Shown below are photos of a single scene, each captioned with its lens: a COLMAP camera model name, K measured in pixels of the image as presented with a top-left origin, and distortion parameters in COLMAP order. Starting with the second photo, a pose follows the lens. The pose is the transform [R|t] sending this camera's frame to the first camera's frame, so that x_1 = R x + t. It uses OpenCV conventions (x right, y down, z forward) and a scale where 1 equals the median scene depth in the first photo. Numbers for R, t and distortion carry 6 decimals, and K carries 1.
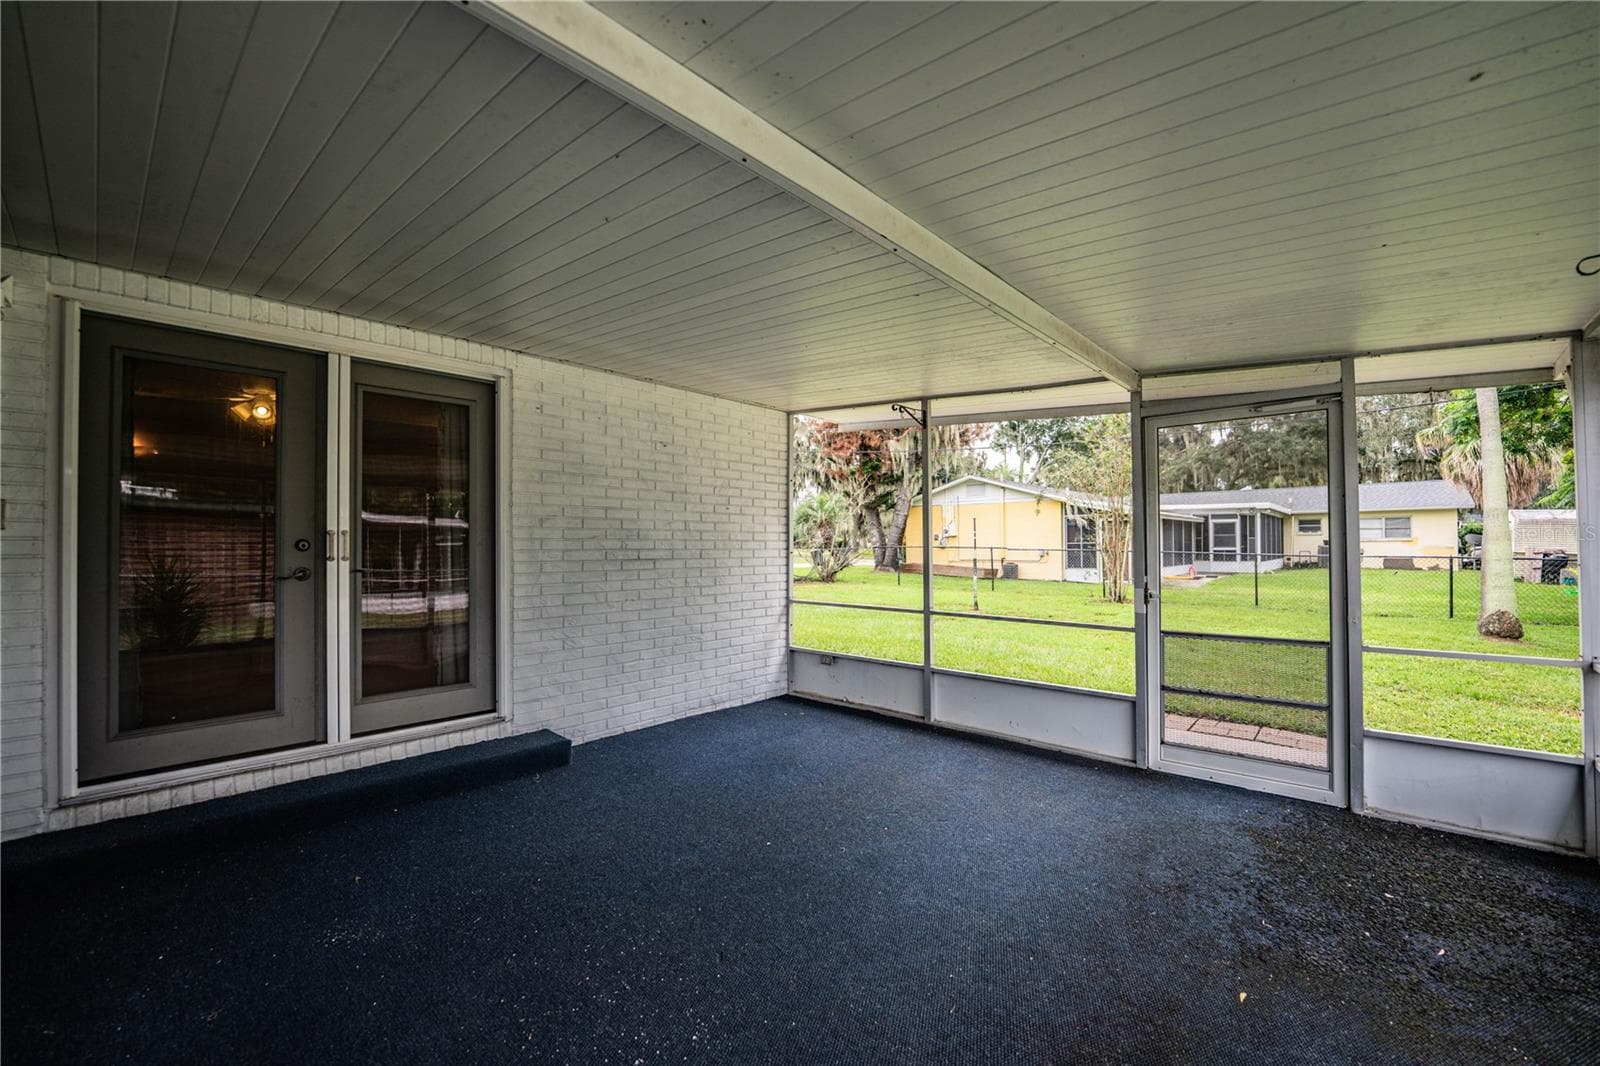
lens RADIAL K [[654.0, 0, 808.1], [0, 654.0, 538.2], [0, 0, 1]] dist [-0.034875, 0.005069]
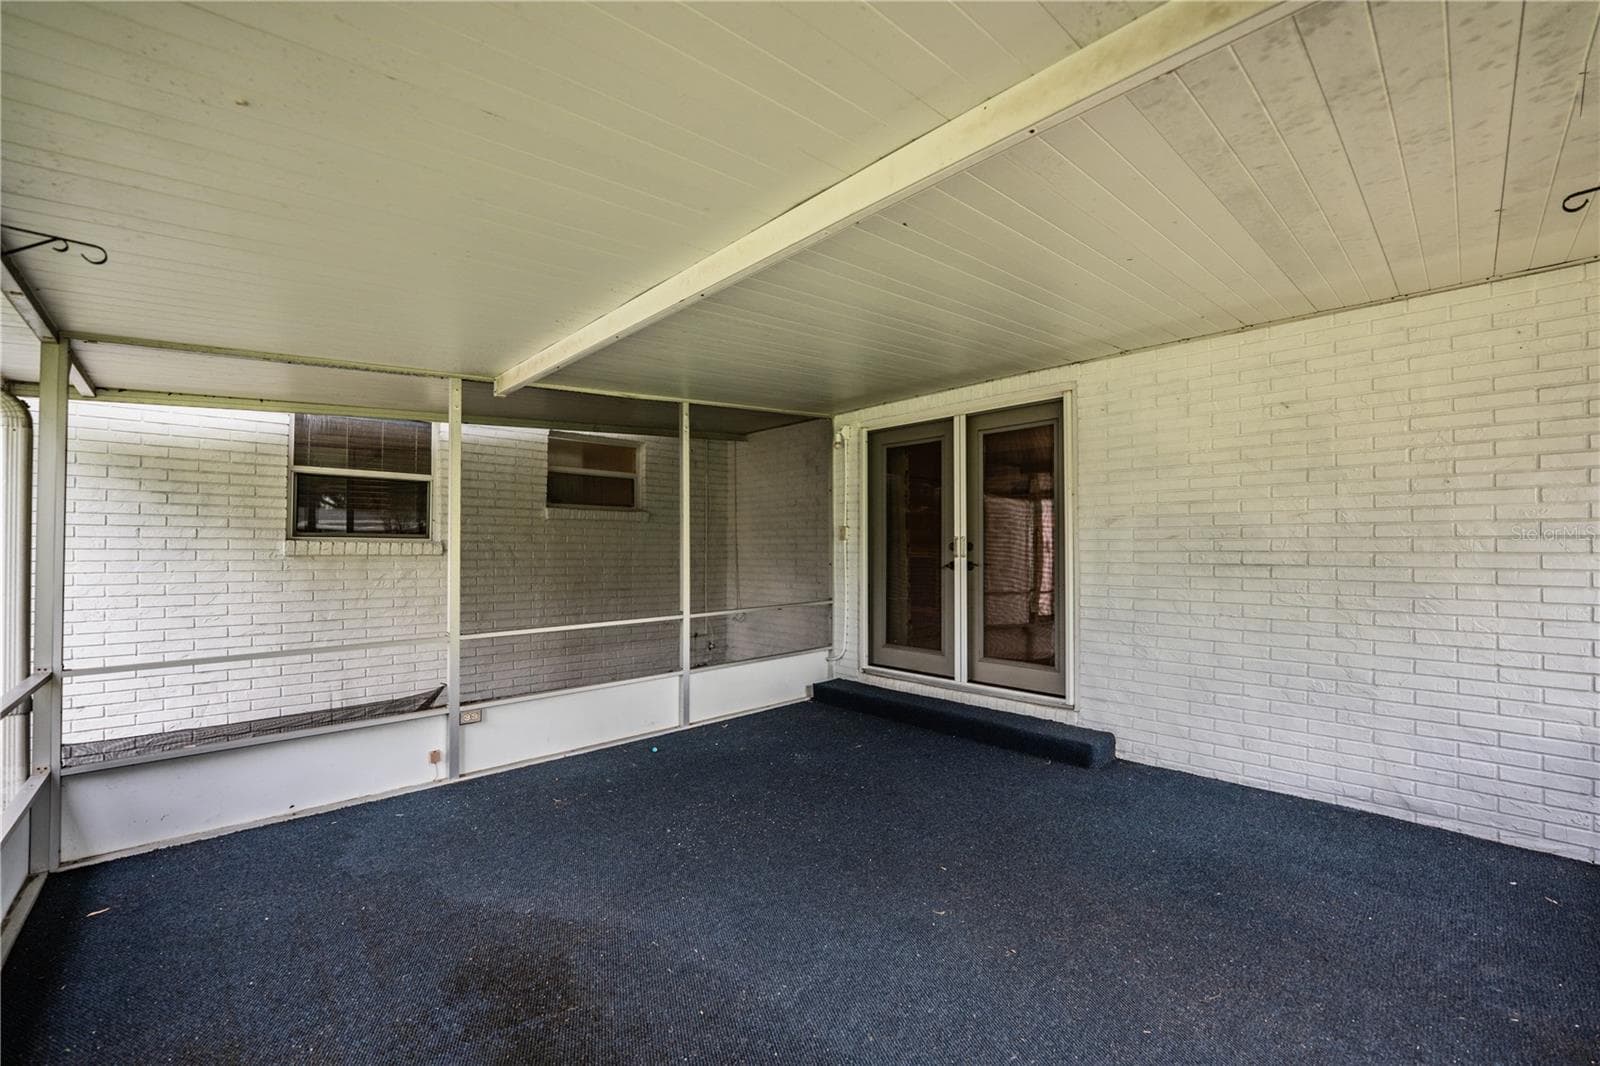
lens RADIAL K [[647.5, 0, 796.5], [0, 647.5, 538.7], [0, 0, 1]] dist [-0.022611, -0.000025]
pose [[-0.093161, -0.013284, -0.995562, 0.569028], [0.010744, 0.999839, -0.014347, 0.007644], [0.995593, -0.012033, -0.093003, 0.571997]]
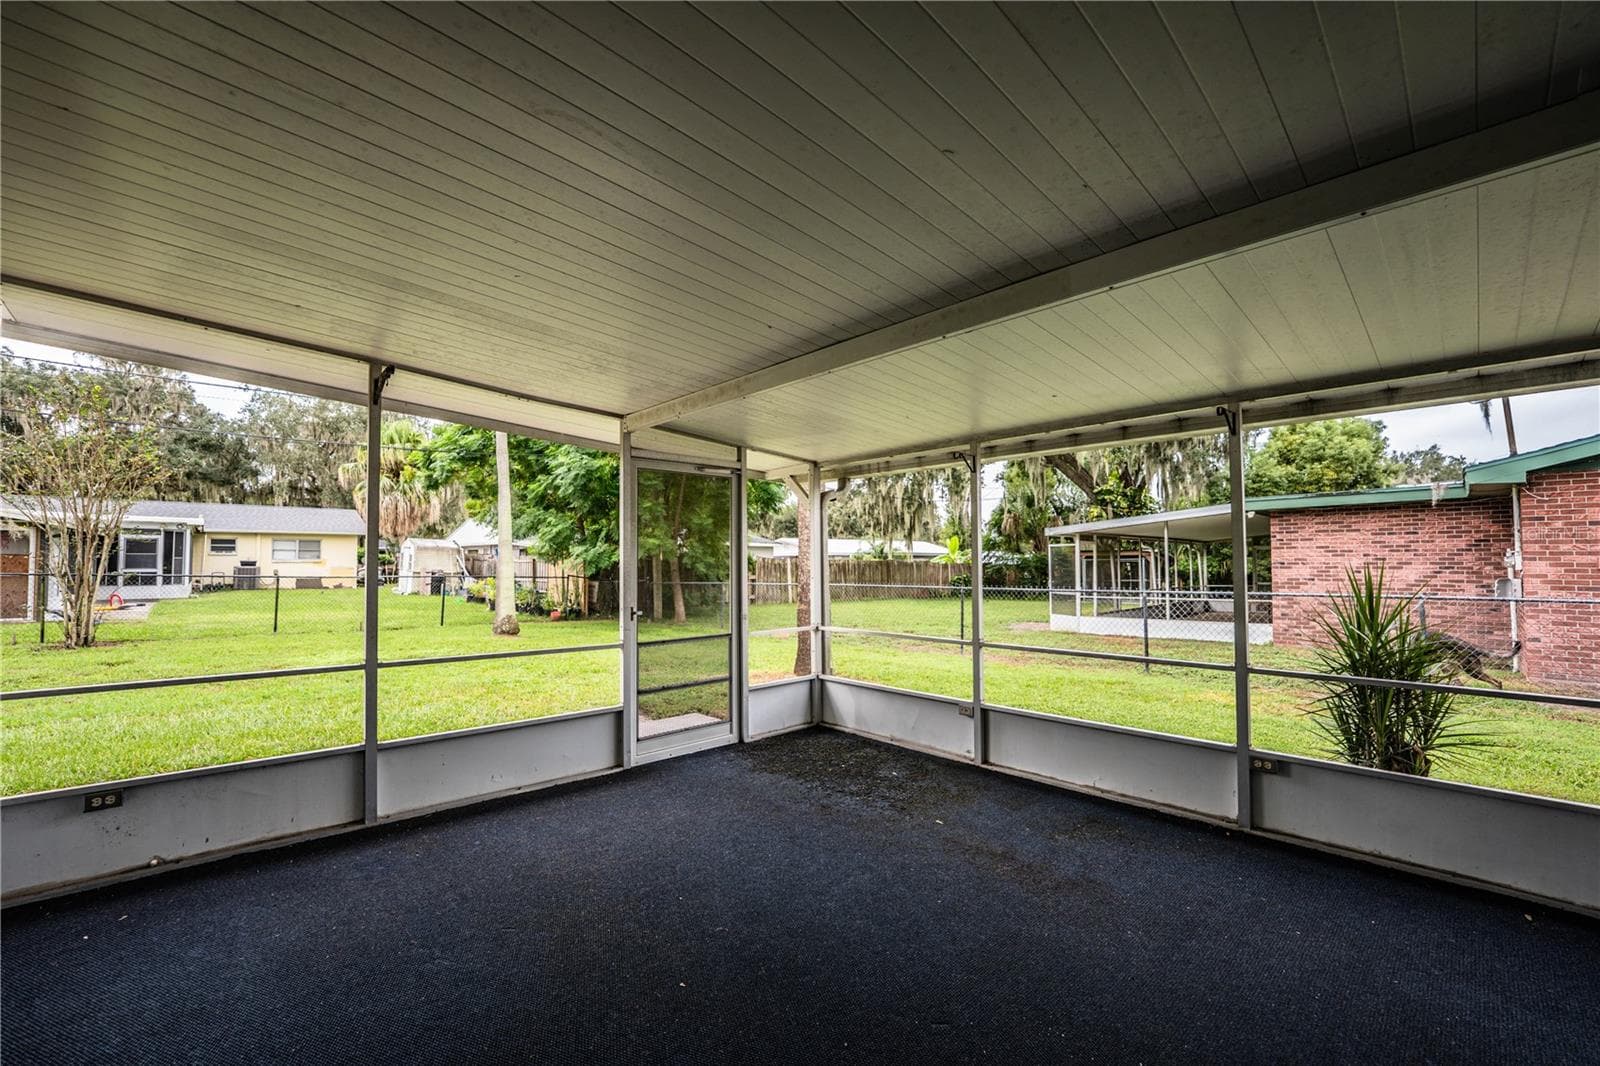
lens RADIAL K [[647.5, 0, 796.5], [0, 647.5, 538.7], [0, 0, 1]] dist [-0.022611, -0.000025]
pose [[0.089067, 0.040903, 0.995185, -0.506266], [-0.009735, 0.999144, -0.040194, 0.000331], [-0.995978, -0.006108, 0.089389, 0.529225]]
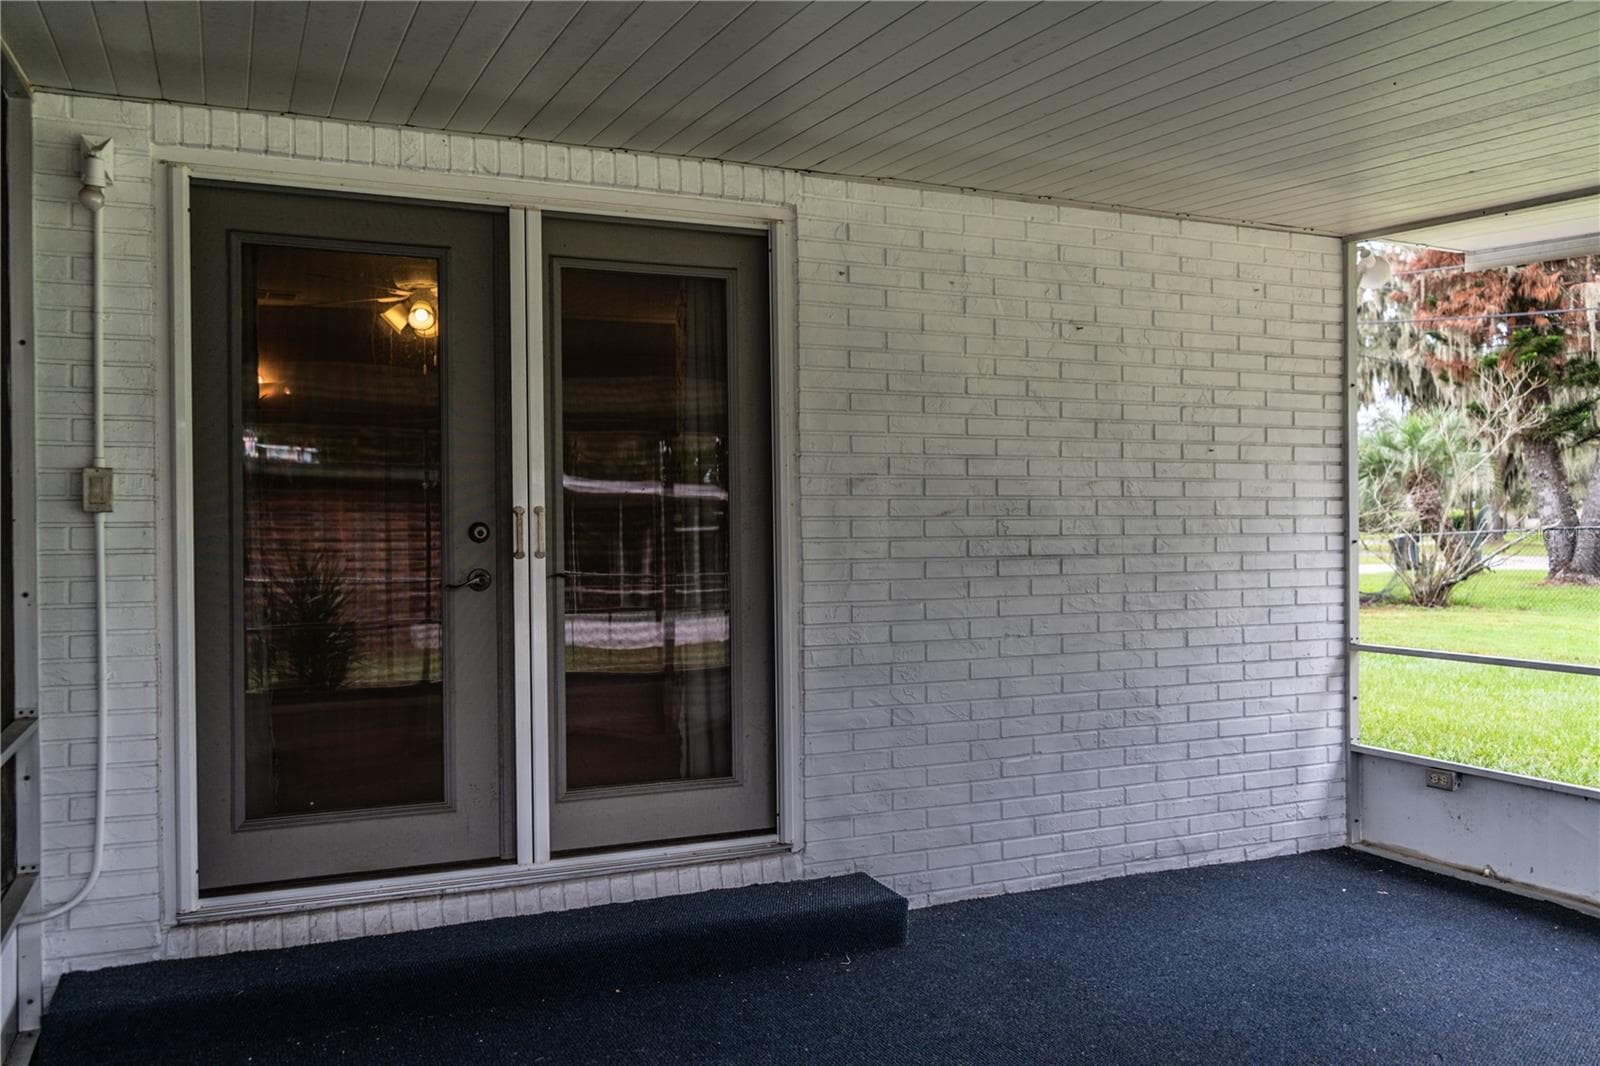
lens RADIAL K [[1282.6, 0, 800.0], [0, 1282.6, 533.0], [0, 0, 1]] dist [-0.003738, -0.002712]
pose [[0.911112, -0.005895, -0.412117, -0.011893], [0.011966, 0.999855, 0.012151, 0.000497], [0.411986, -0.016002, 0.911050, 0.018088]]
